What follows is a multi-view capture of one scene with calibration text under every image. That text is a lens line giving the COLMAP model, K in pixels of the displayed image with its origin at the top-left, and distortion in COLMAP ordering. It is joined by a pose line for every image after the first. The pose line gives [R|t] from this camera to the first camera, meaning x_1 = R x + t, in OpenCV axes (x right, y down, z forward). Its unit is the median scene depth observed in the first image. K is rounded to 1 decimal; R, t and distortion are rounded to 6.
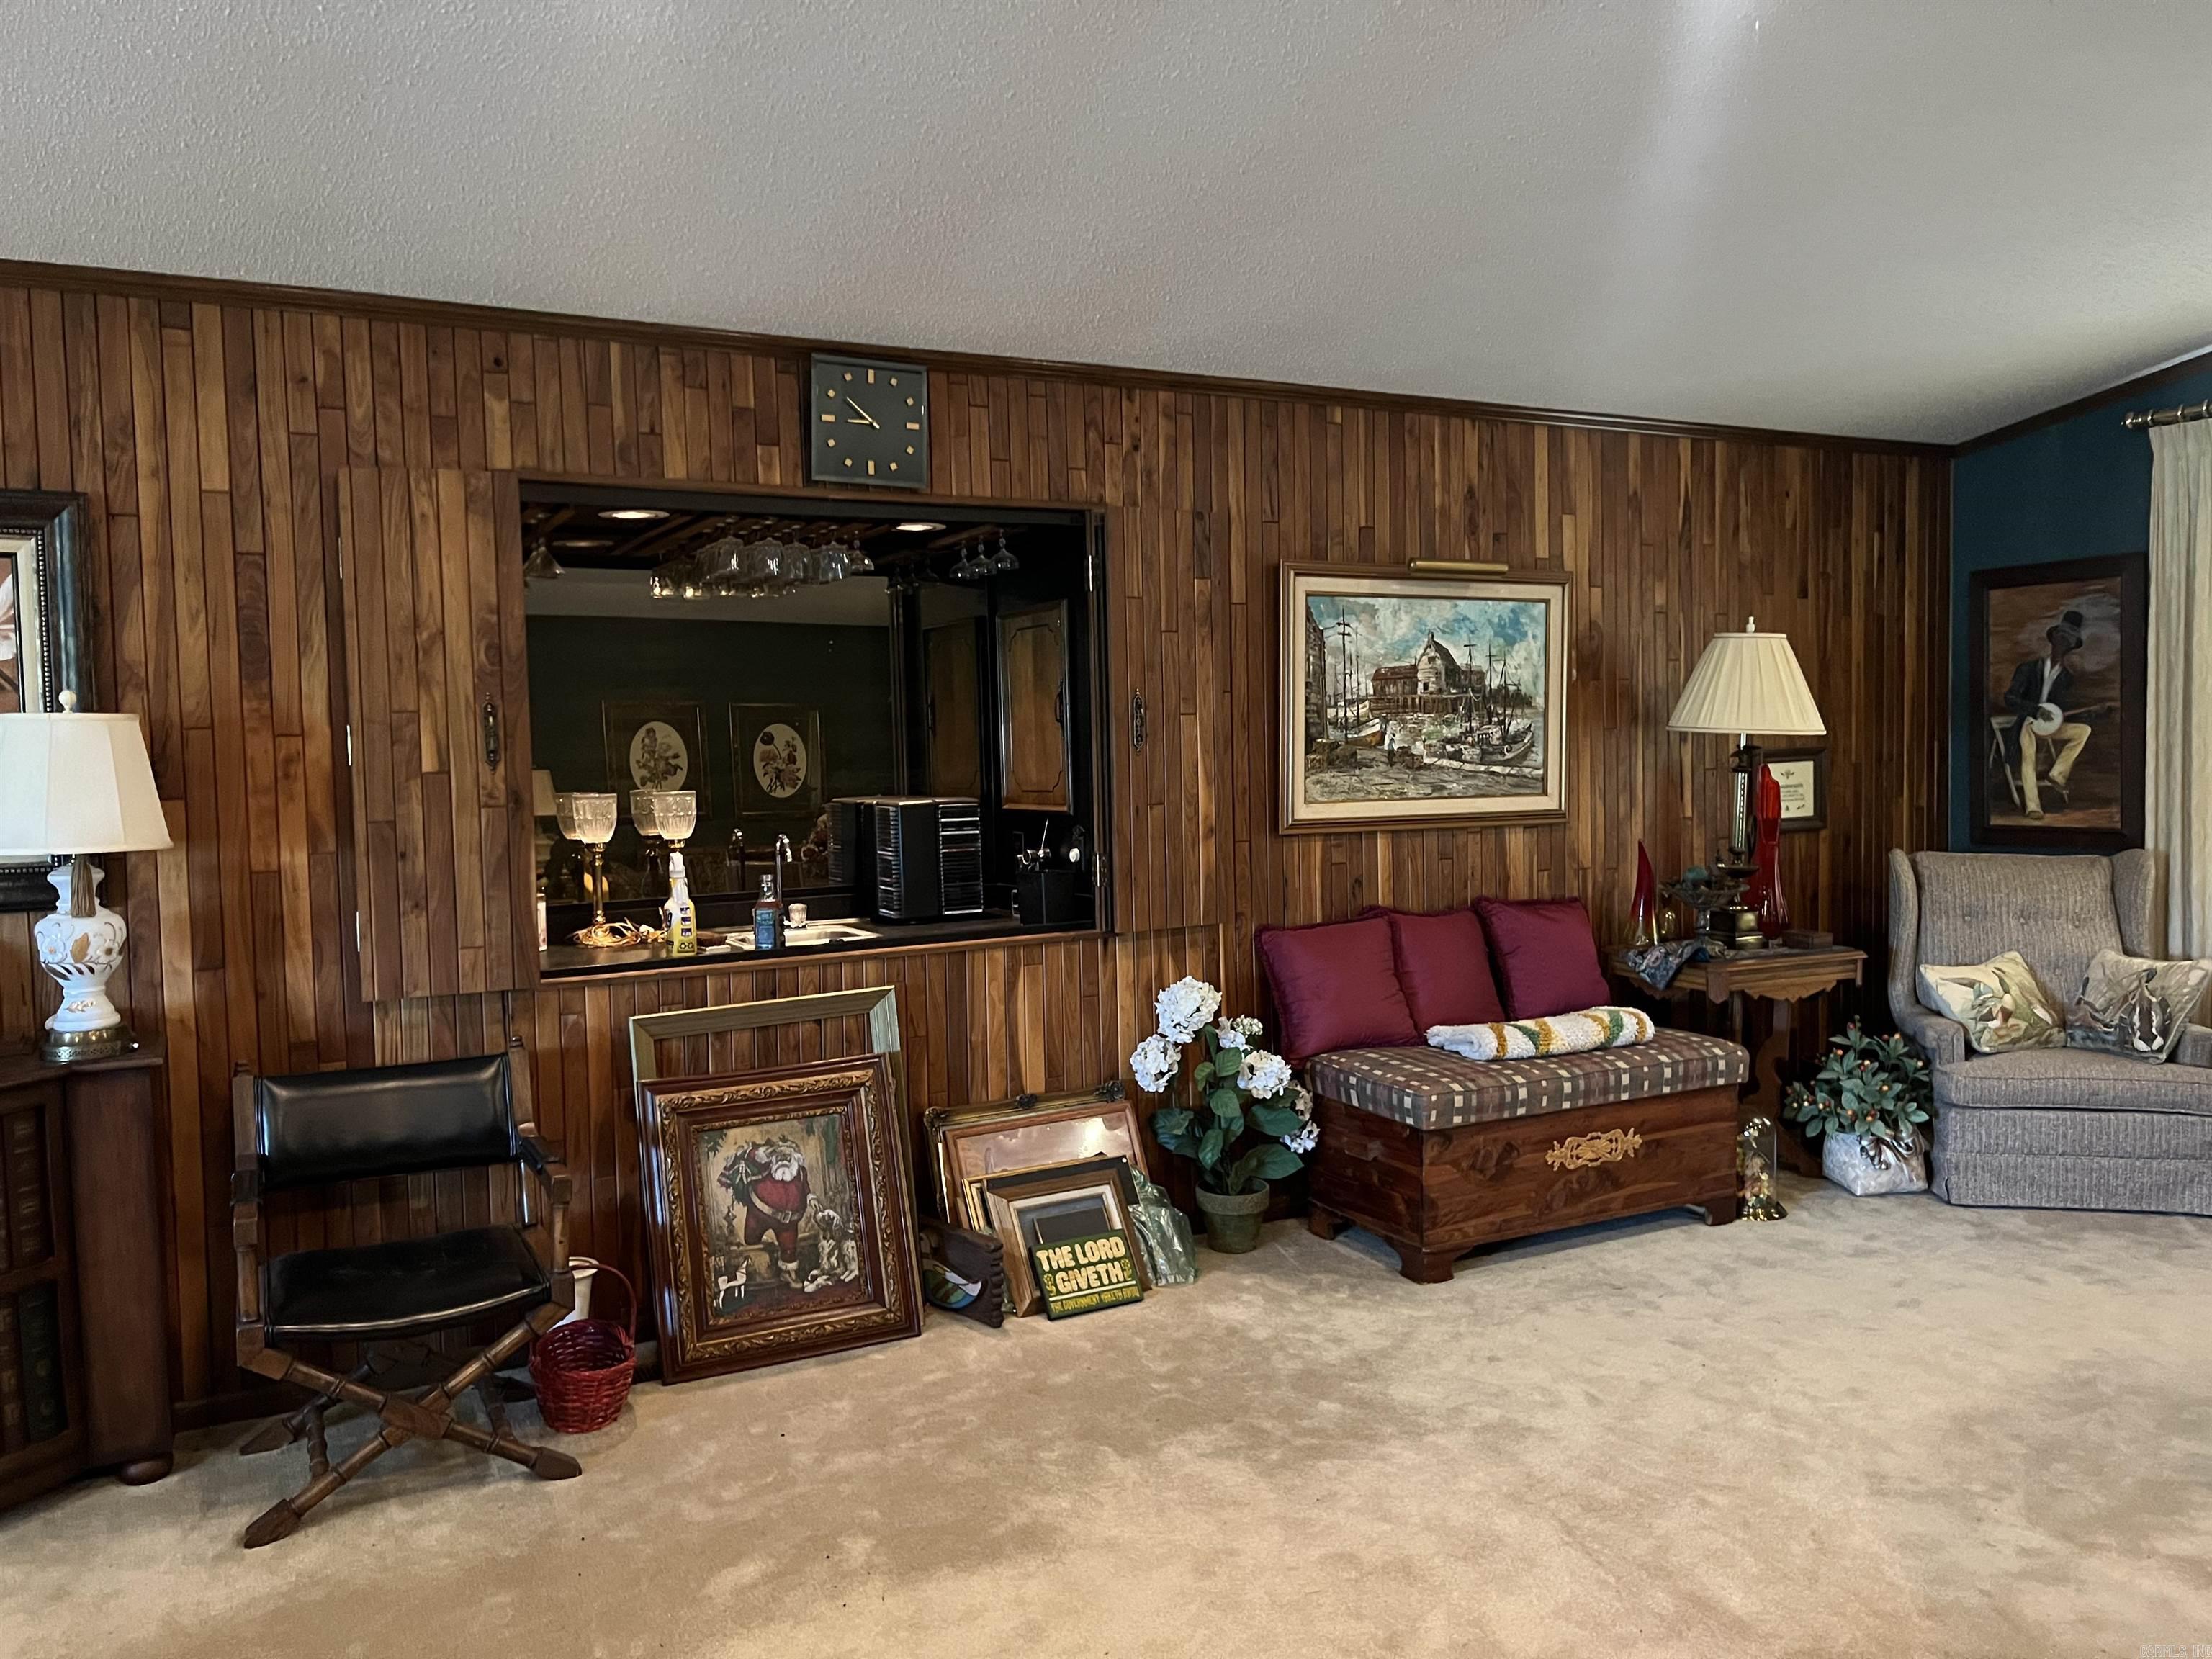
lens RADIAL K [[1679.3, 0, 1114.5], [0, 1679.3, 817.3], [0, 0, 1]] dist [0.028682, -0.005901]
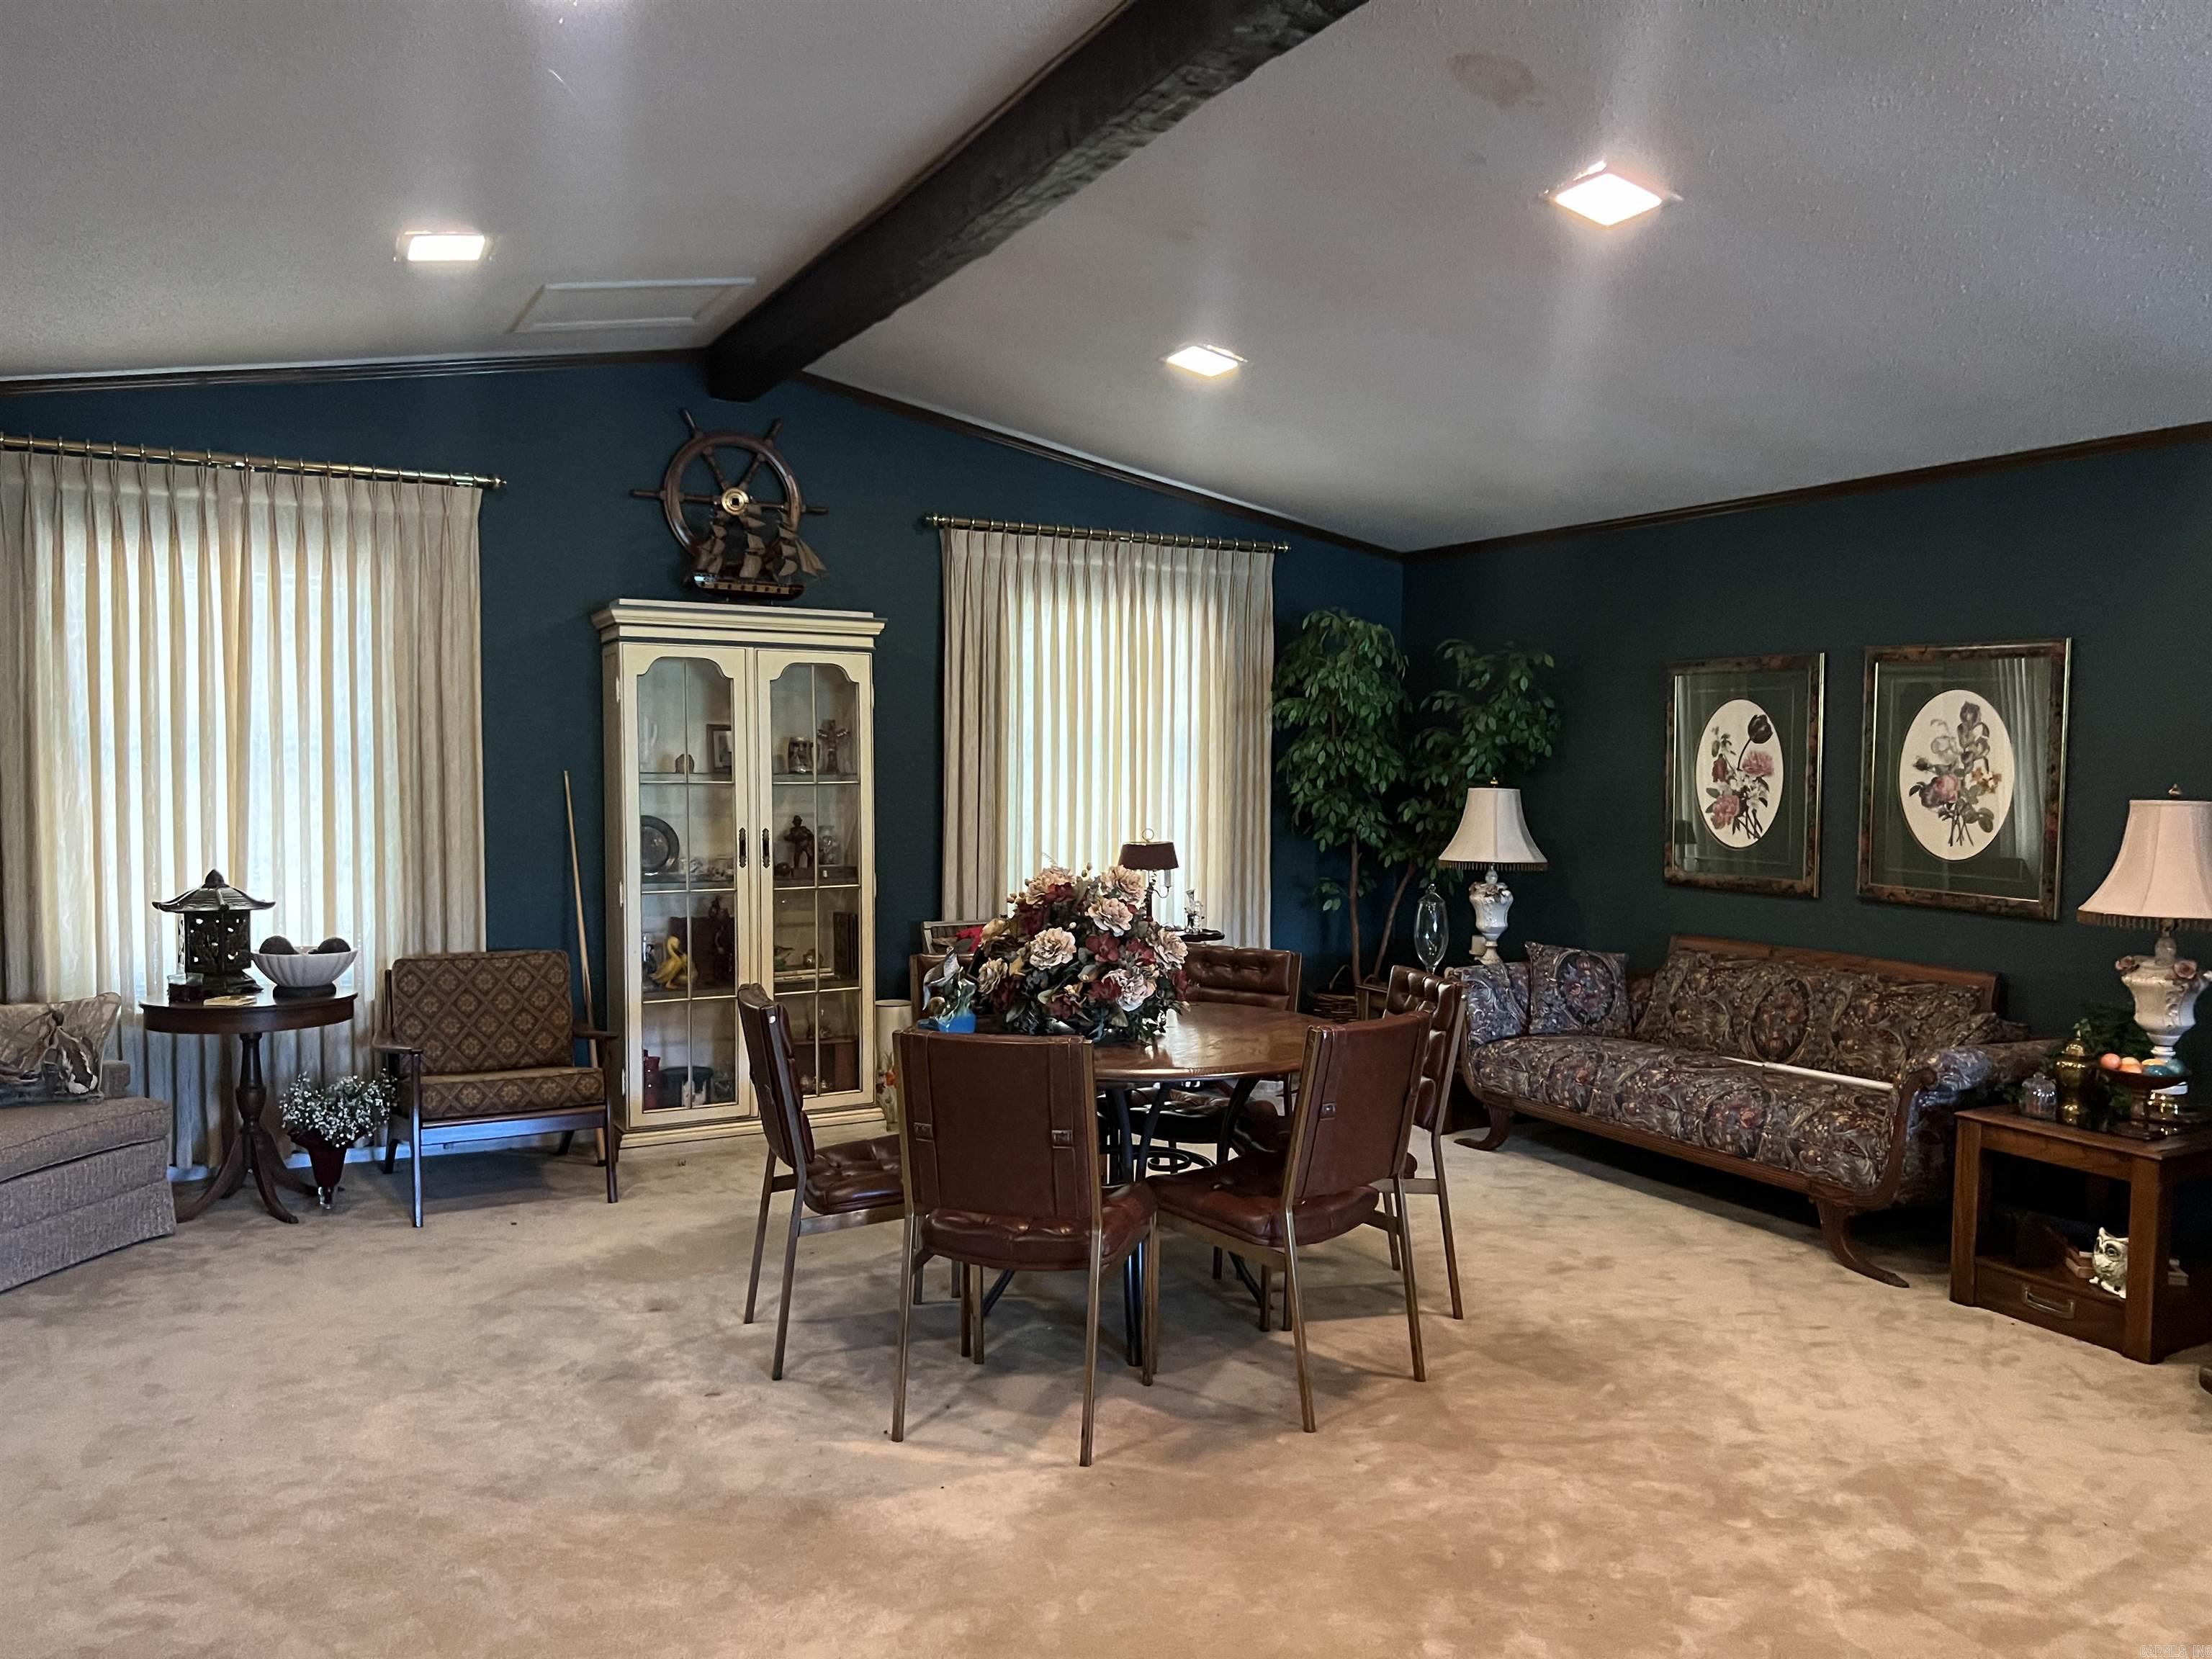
lens RADIAL K [[1689.8, 0, 1096.8], [0, 1689.8, 823.6], [0, 0, 1]] dist [0.108665, -0.125442]
pose [[0.012738, -0.024272, 0.999624, -0.384997], [0.039886, 0.998922, 0.023747, -0.018811], [-0.999123, 0.039568, 0.013692, 0.390260]]
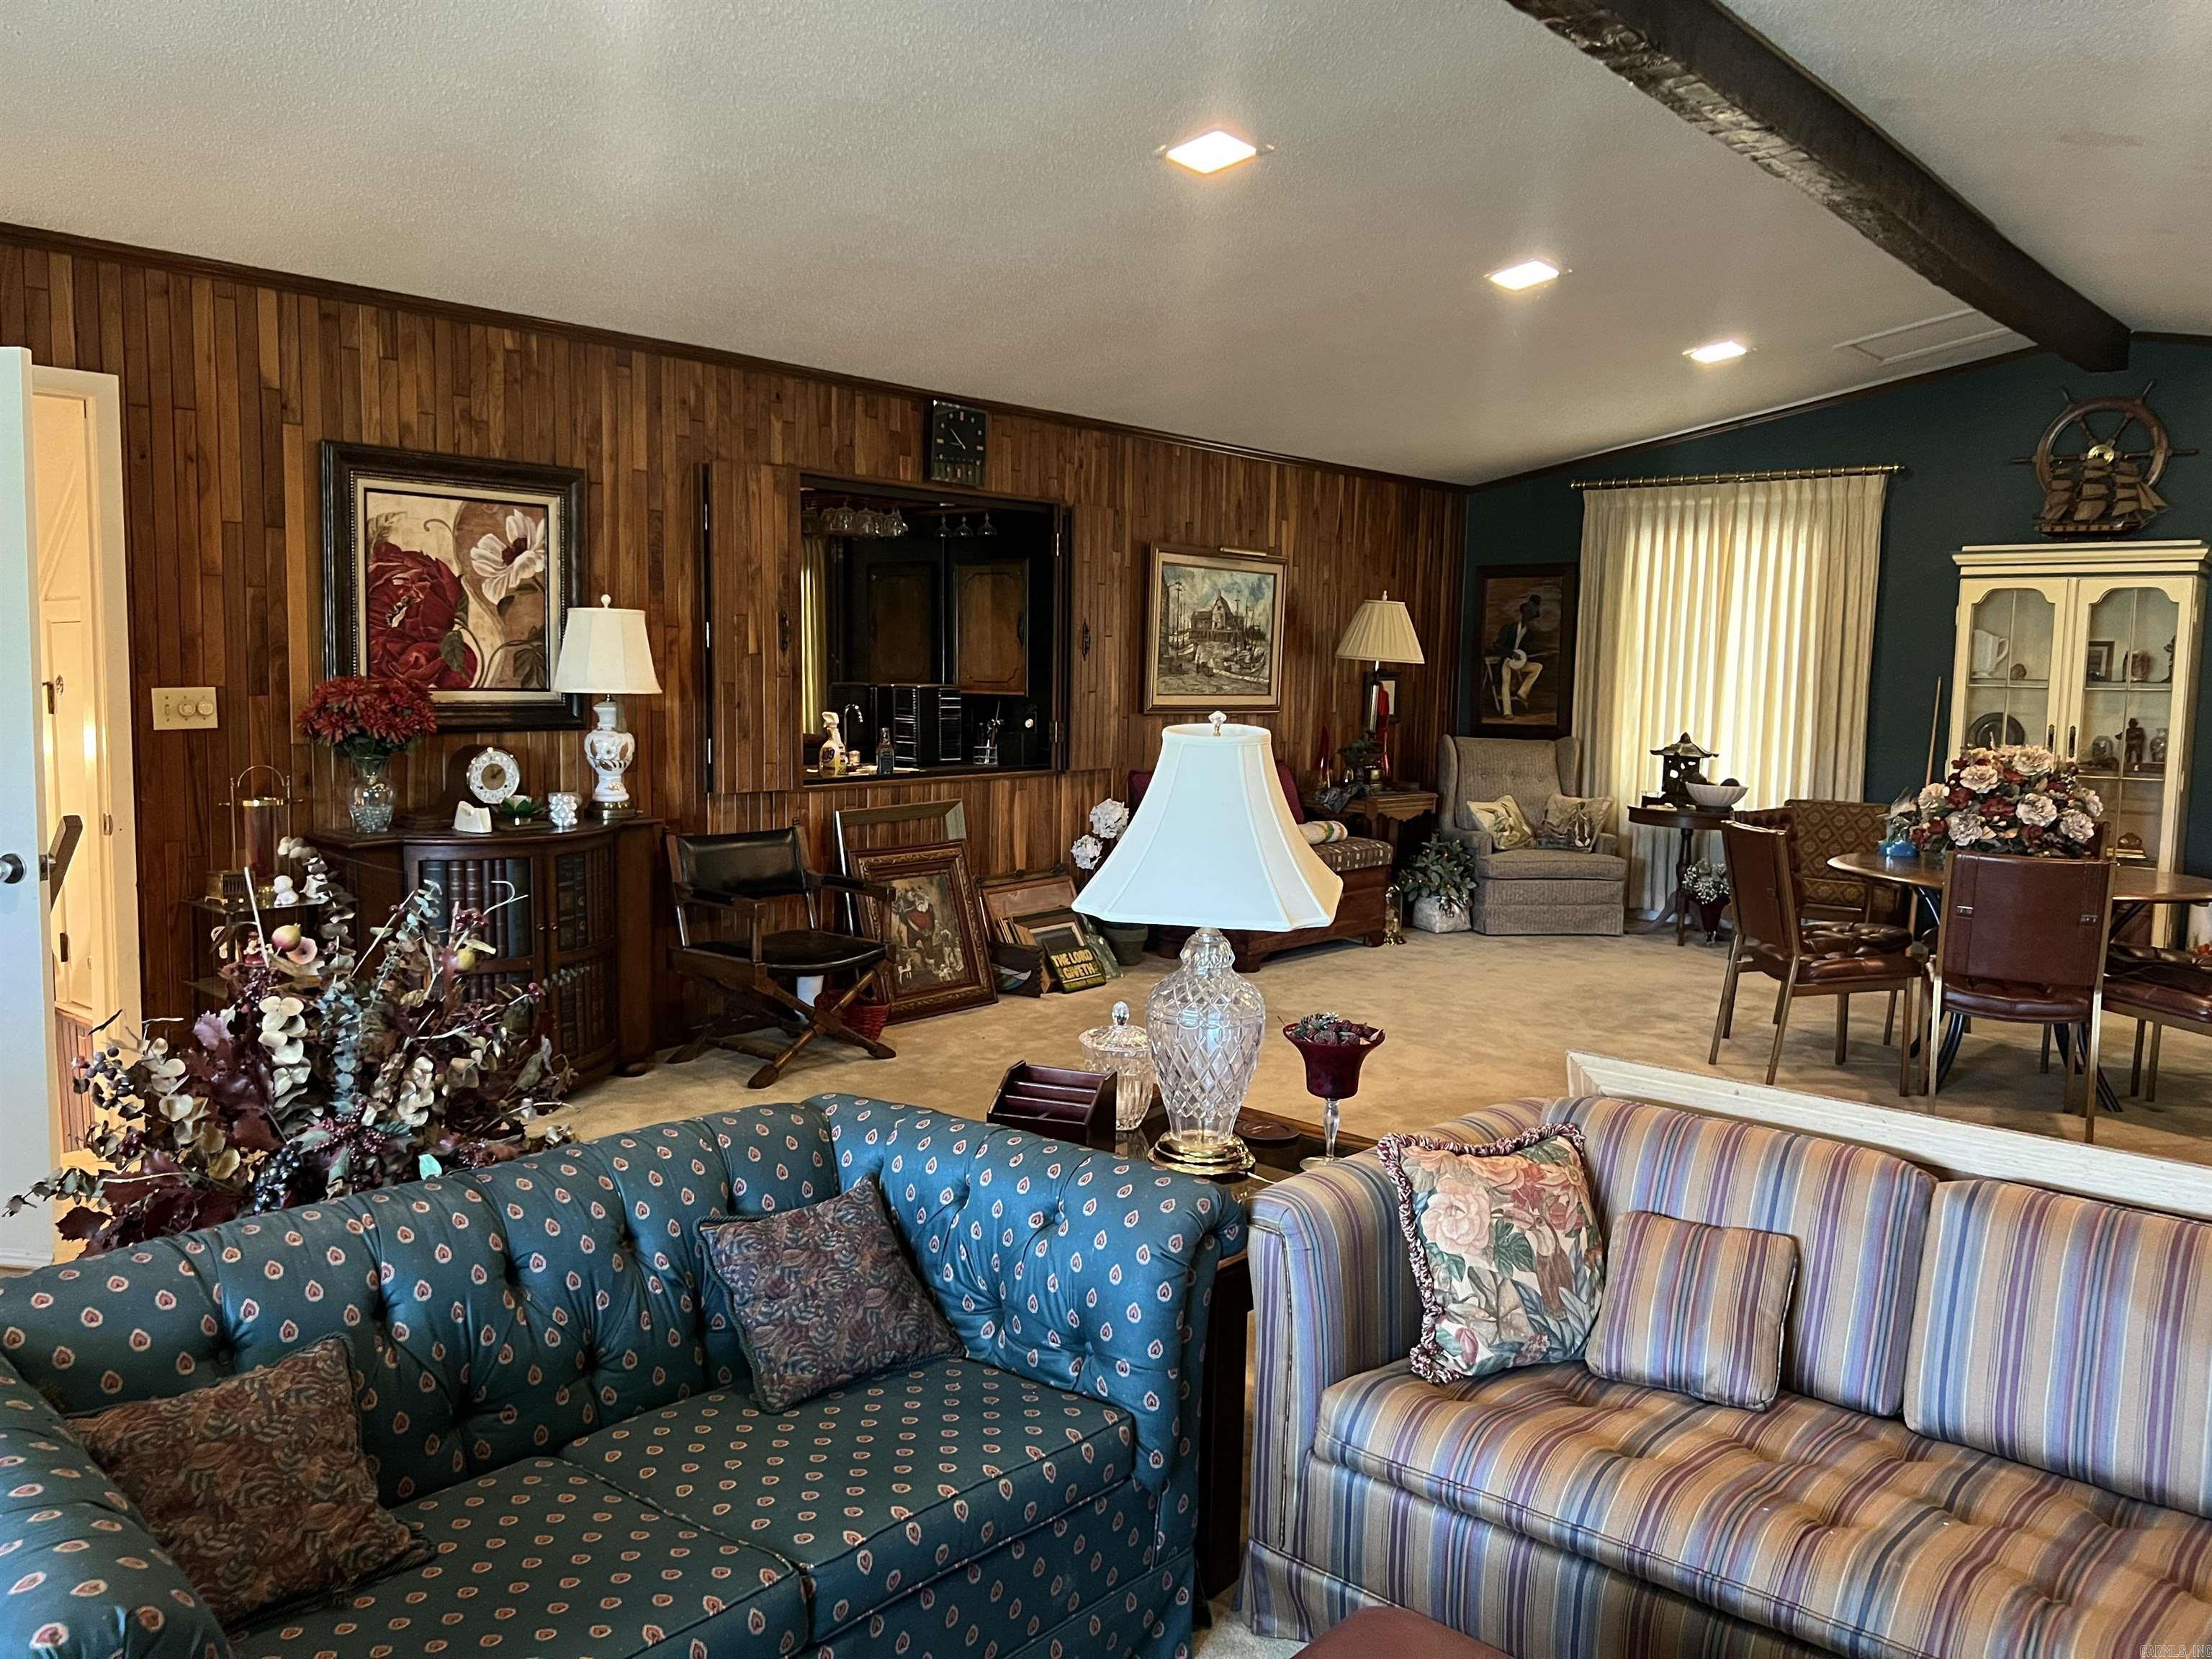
lens RADIAL K [[1689.8, 0, 1096.8], [0, 1689.8, 823.6], [0, 0, 1]] dist [0.108665, -0.125442]
pose [[0.931454, 0.003074, 0.363847, -0.526456], [-0.021787, 0.998641, 0.047337, 0.039216], [-0.363207, -0.052019, 0.930255, -0.490685]]
